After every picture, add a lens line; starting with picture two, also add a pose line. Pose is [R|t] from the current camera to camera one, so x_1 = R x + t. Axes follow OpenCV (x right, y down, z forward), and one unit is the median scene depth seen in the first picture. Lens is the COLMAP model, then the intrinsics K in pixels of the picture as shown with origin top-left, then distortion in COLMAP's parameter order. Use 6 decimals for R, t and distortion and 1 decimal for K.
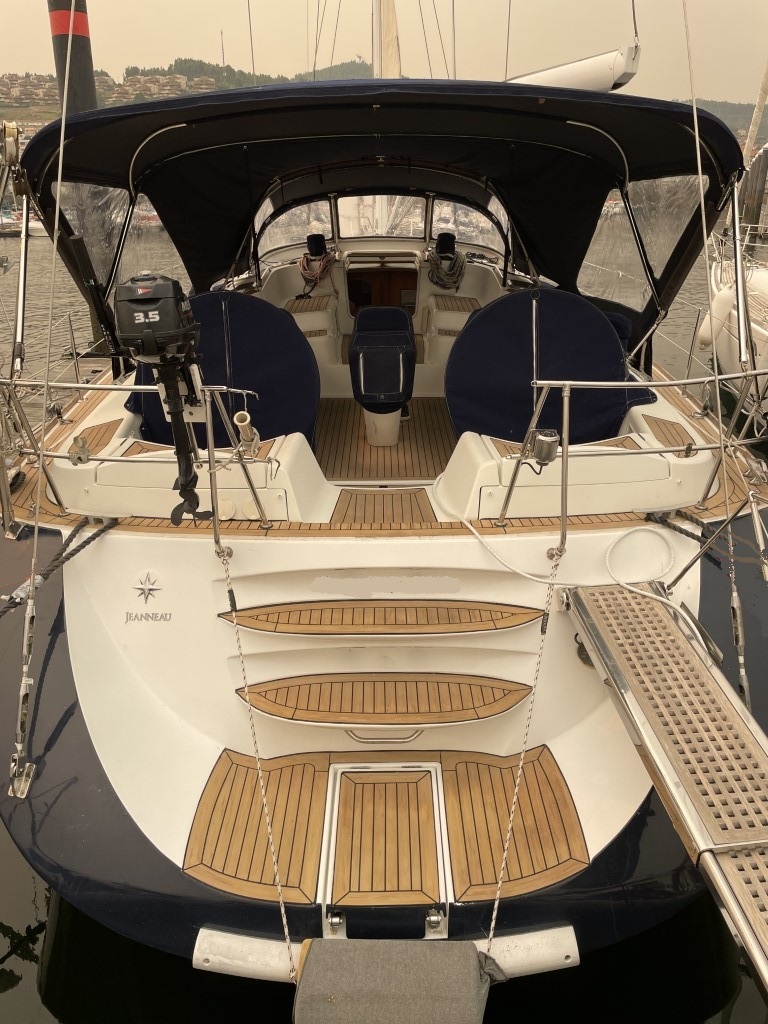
lens RADIAL K [[771.9, 0, 389.7], [0, 771.9, 510.8], [0, 0, 1]] dist [0.101252, -0.122003]
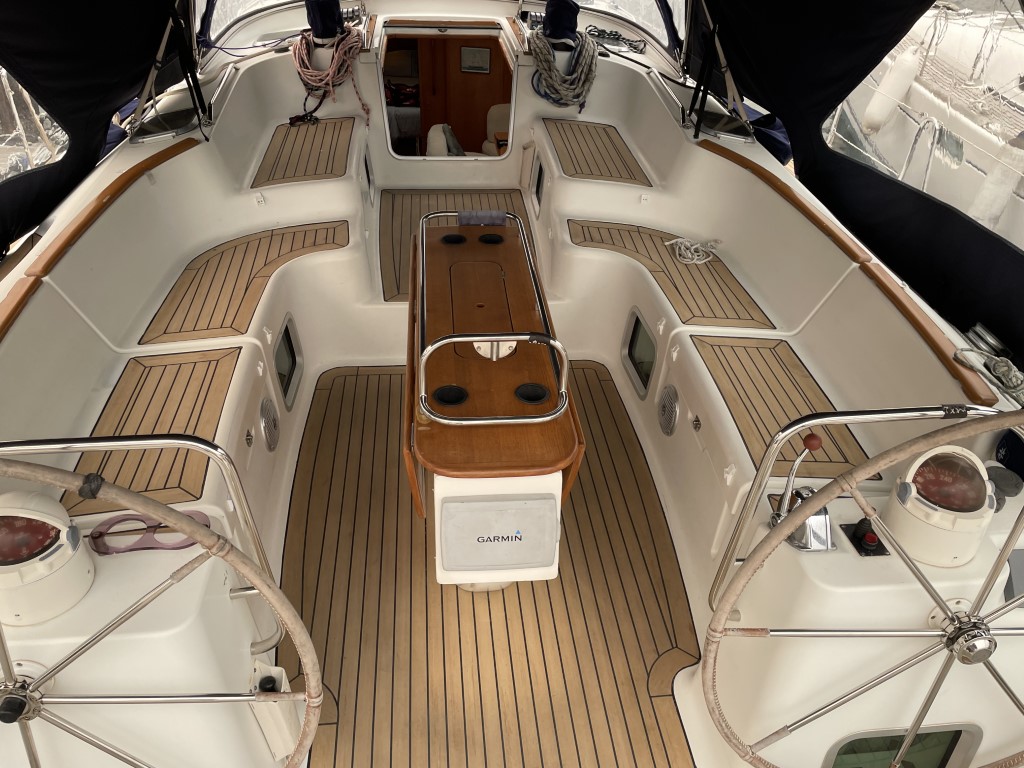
lens RADIAL K [[771.9, 0, 509.8], [0, 771.9, 373.6], [0, 0, 1]] dist [0.101252, -0.122003]
pose [[0.995016, -0.020566, 0.097569, -0.024438], [0.001734, 0.981921, 0.189285, -0.200460], [-0.099698, -0.188173, 0.977063, 0.410758]]
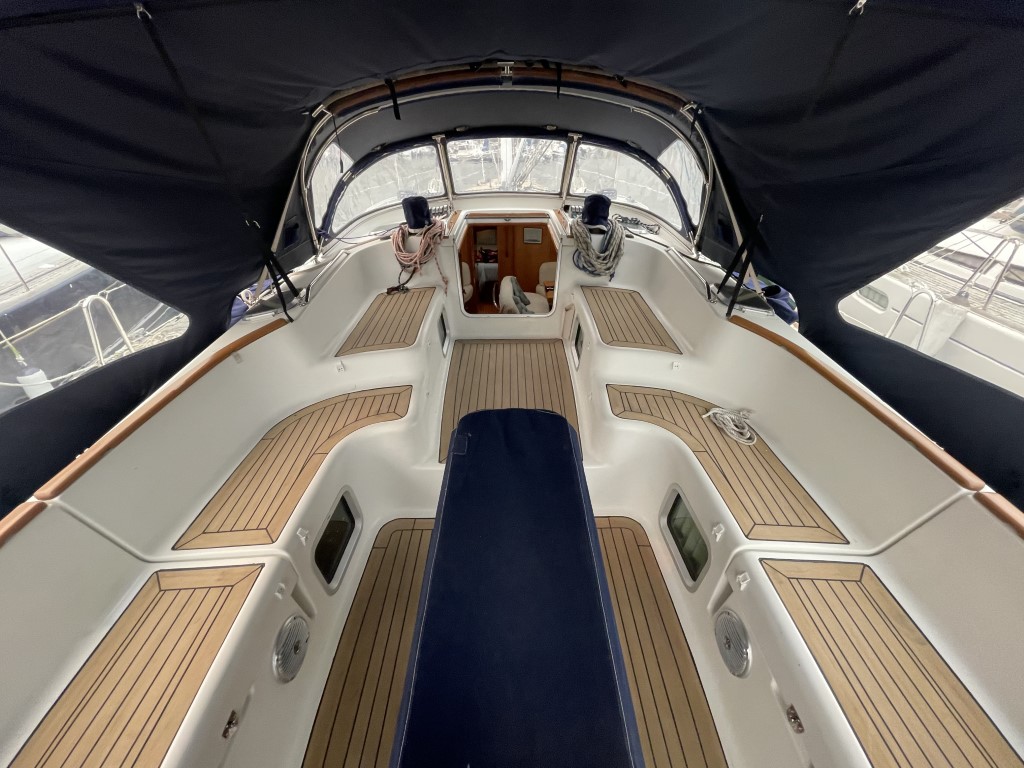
lens RADIAL K [[410.3, 0, 509.9], [0, 410.3, 382.6], [0, 0, 1]] dist [-0.000850, -0.000037]
pose [[0.999999, 0.001148, -0.000319, -0.007495], [-0.001081, 0.986702, 0.162535, -0.247674], [0.000501, -0.162534, 0.986703, 0.603131]]
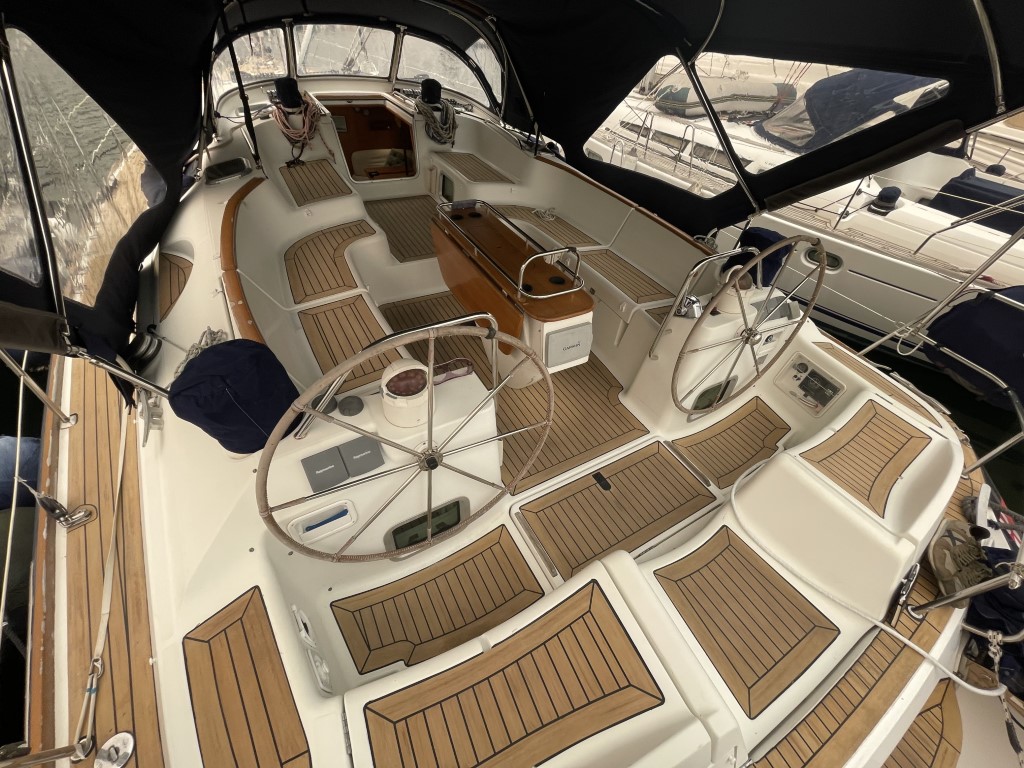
lens RADIAL K [[410.3, 0, 509.9], [0, 410.3, 382.6], [0, 0, 1]] dist [-0.000850, -0.000037]
pose [[0.870968, -0.278070, 0.405083, -0.153483], [0.115355, 0.917127, 0.381539, -0.192732], [-0.477607, -0.285580, 0.830864, 0.420319]]
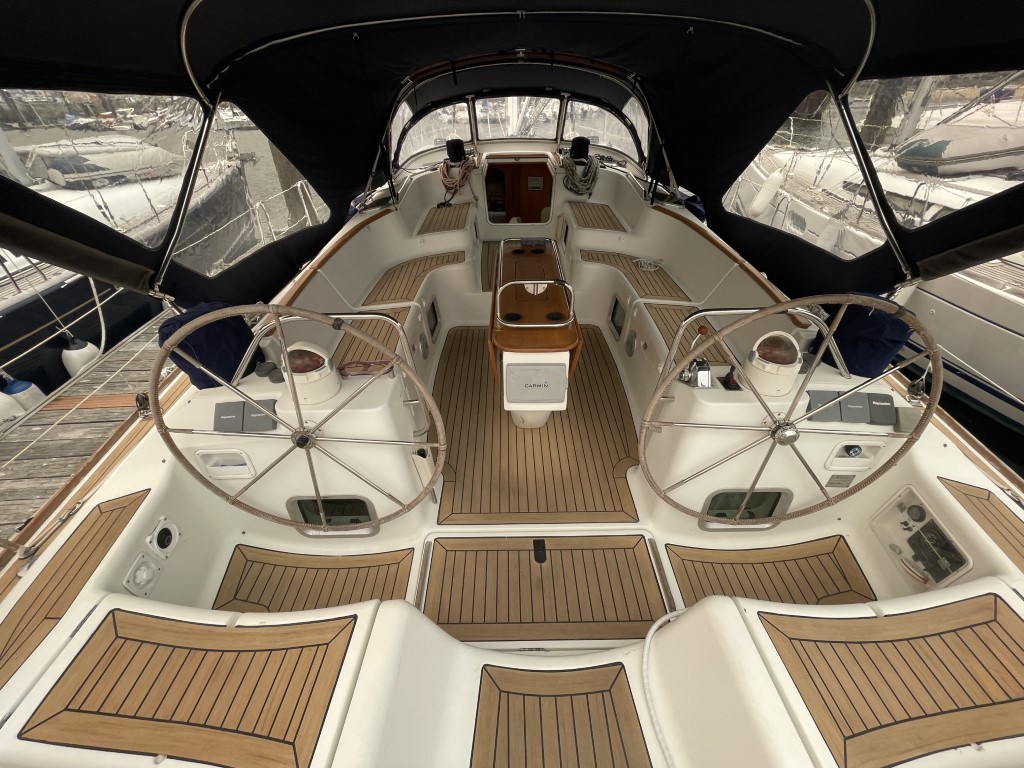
lens RADIAL K [[410.3, 0, 509.9], [0, 410.3, 382.6], [0, 0, 1]] dist [-0.000850, -0.000037]
pose [[0.999981, -0.003709, -0.004899, -0.020024], [0.004740, 0.973013, 0.230702, -0.165376], [0.003911, -0.230721, 0.973012, 0.396542]]
